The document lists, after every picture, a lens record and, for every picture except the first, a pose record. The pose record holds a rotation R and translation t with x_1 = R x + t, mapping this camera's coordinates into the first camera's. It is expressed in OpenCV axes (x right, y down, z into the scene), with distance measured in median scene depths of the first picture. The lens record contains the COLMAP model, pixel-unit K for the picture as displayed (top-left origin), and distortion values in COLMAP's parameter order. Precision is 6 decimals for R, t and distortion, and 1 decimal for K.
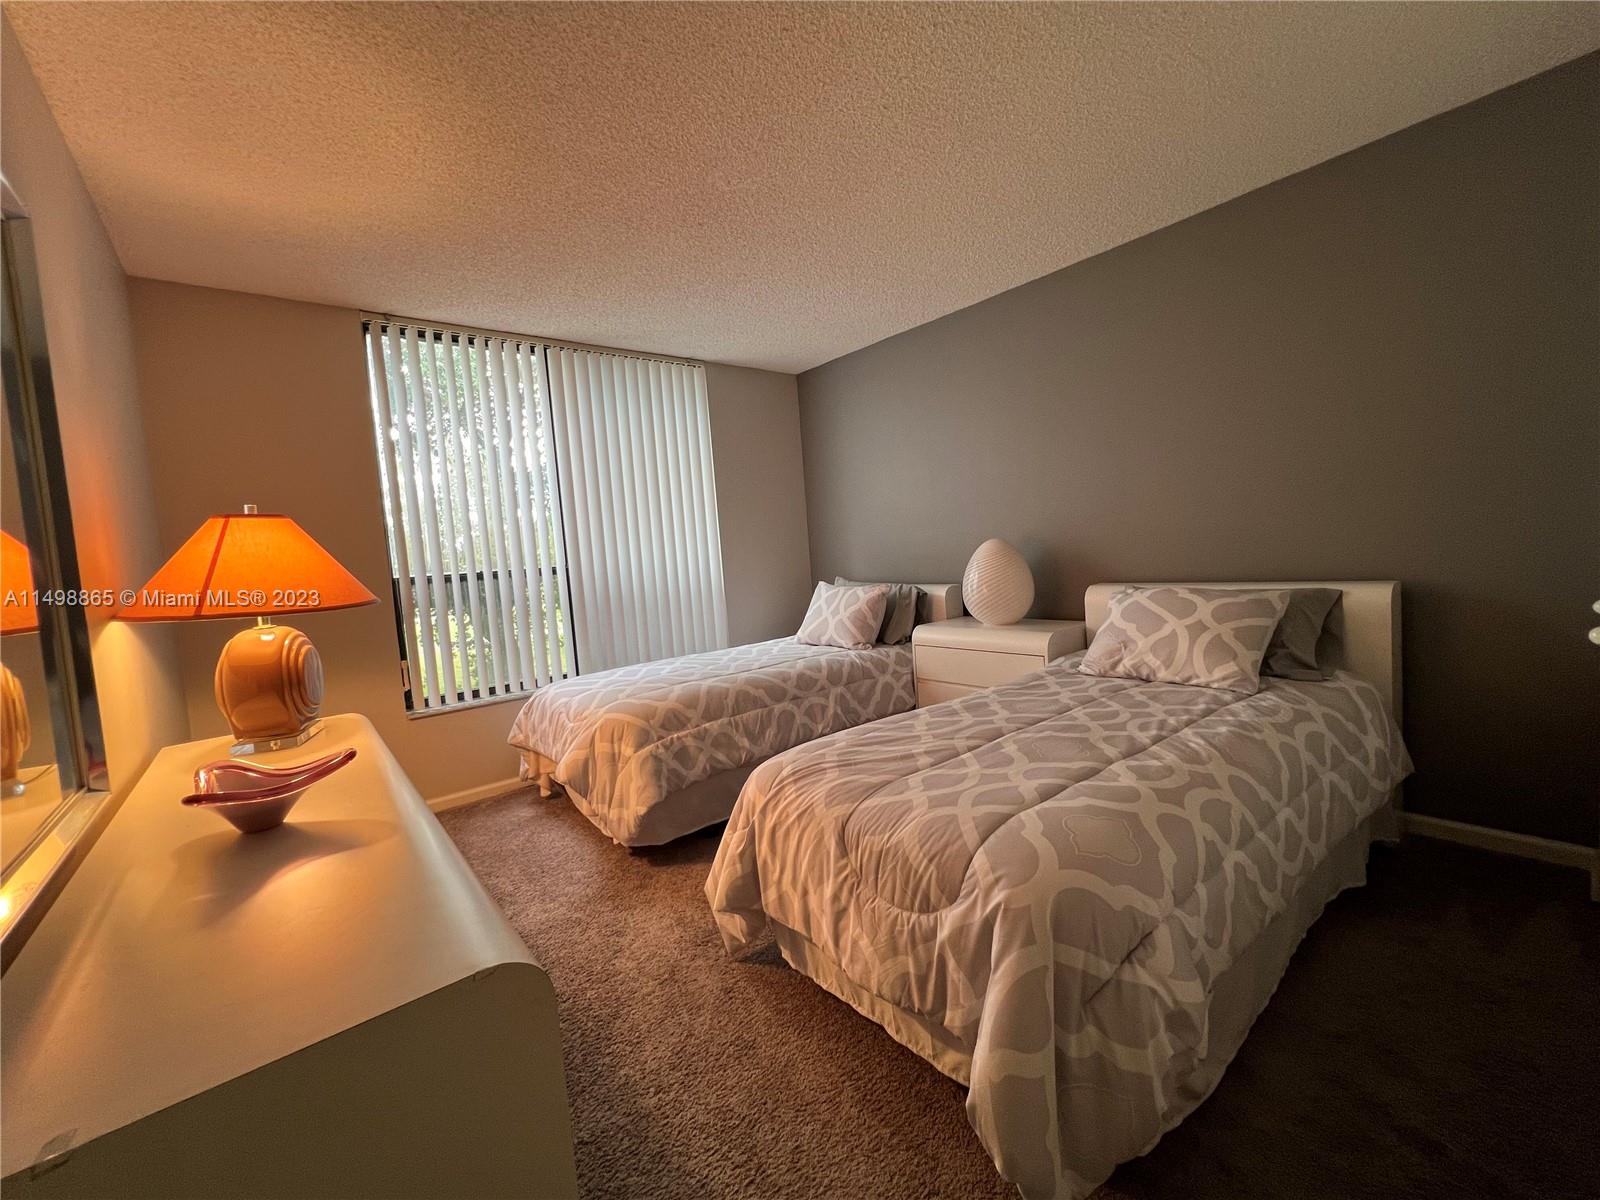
lens RADIAL K [[641.6, 0, 795.2], [0, 641.6, 600.6], [0, 0, 1]] dist [-0.002794, 0.000567]
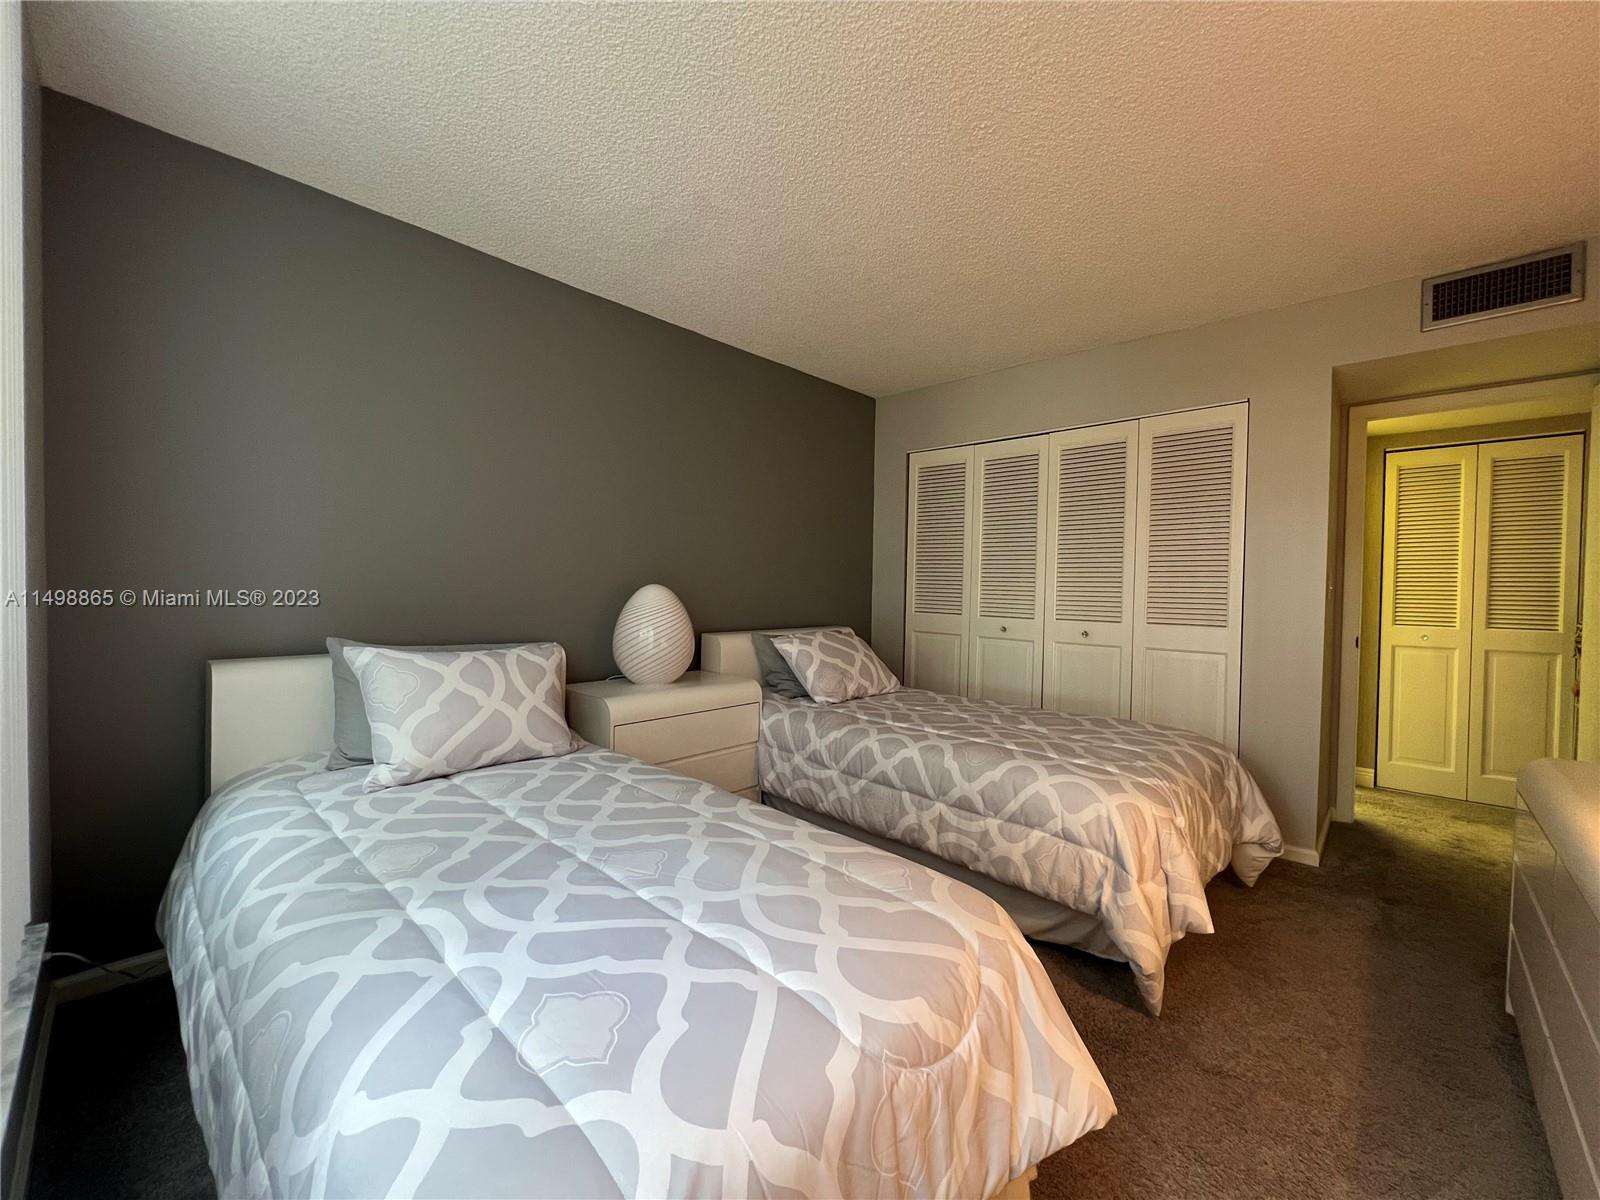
lens RADIAL K [[641.6, 0, 798.9], [0, 641.6, 599.2], [0, 0, 1]] dist [-0.002794, 0.000567]
pose [[-0.134271, 0.049551, 0.989705, -0.971350], [0.073025, 0.996528, -0.039985, -0.049197], [-0.988250, 0.066905, -0.137423, 1.603295]]
